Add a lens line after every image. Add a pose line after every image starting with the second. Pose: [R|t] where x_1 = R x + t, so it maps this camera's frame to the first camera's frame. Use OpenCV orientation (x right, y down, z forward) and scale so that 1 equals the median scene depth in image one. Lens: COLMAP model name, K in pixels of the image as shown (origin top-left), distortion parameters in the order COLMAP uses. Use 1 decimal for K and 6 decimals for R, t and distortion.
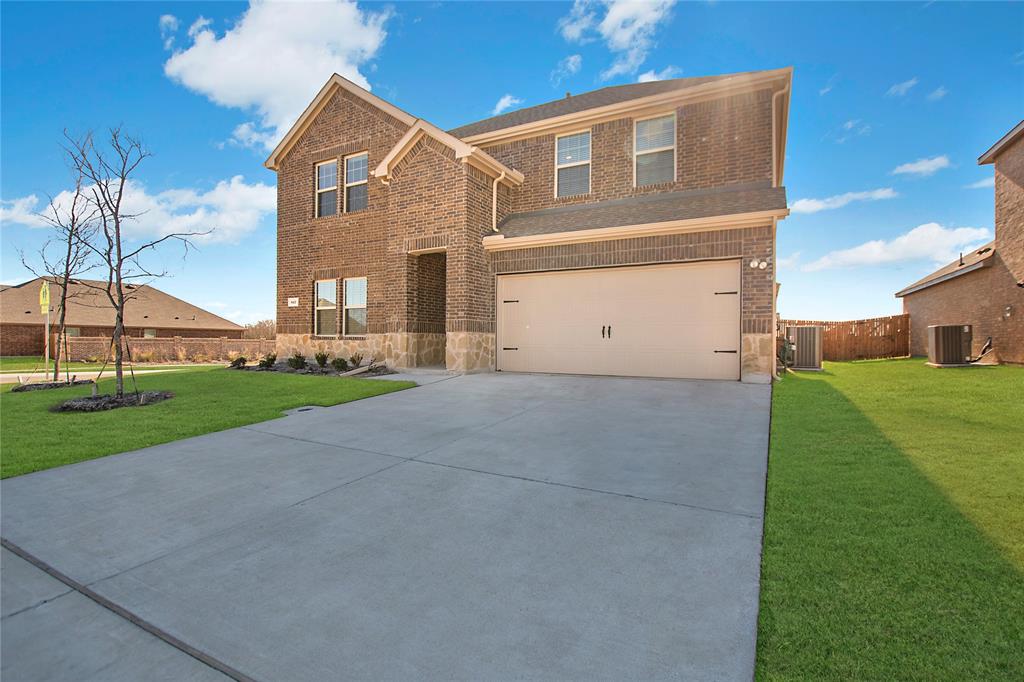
lens RADIAL K [[451.6, 0, 509.9], [0, 451.6, 343.9], [0, 0, 1]] dist [-0.017935, 0.000436]
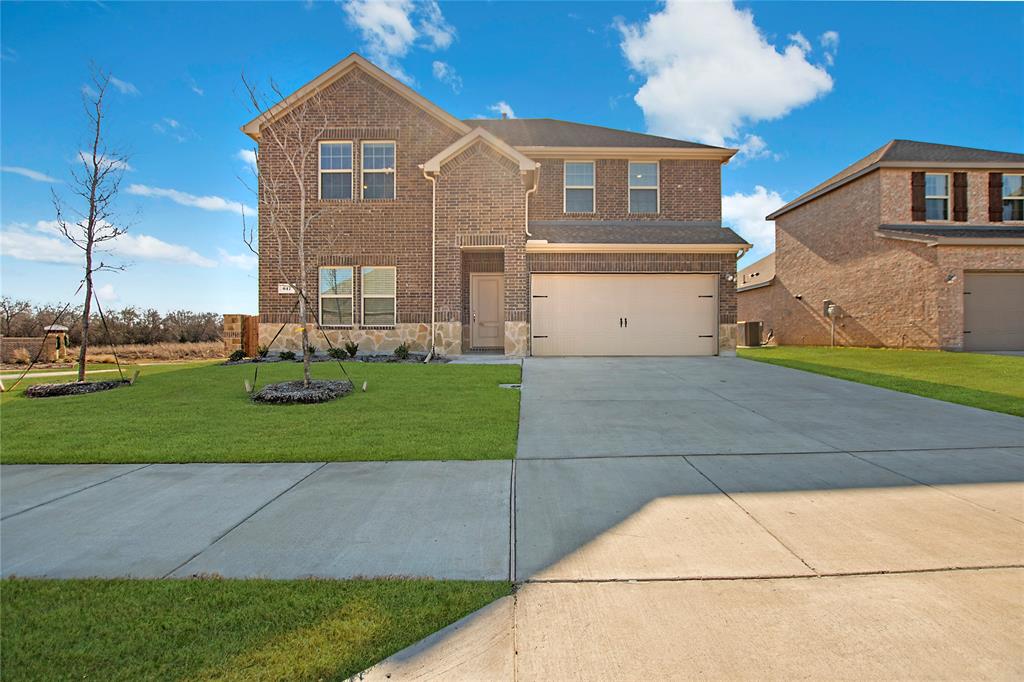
lens RADIAL K [[451.6, 0, 509.9], [0, 451.6, 343.9], [0, 0, 1]] dist [-0.017935, 0.000436]
pose [[0.887571, -0.012276, 0.460506, -0.604870], [0.010550, 0.999924, 0.006321, 0.020841], [-0.460549, -0.000752, 0.887634, -0.006841]]
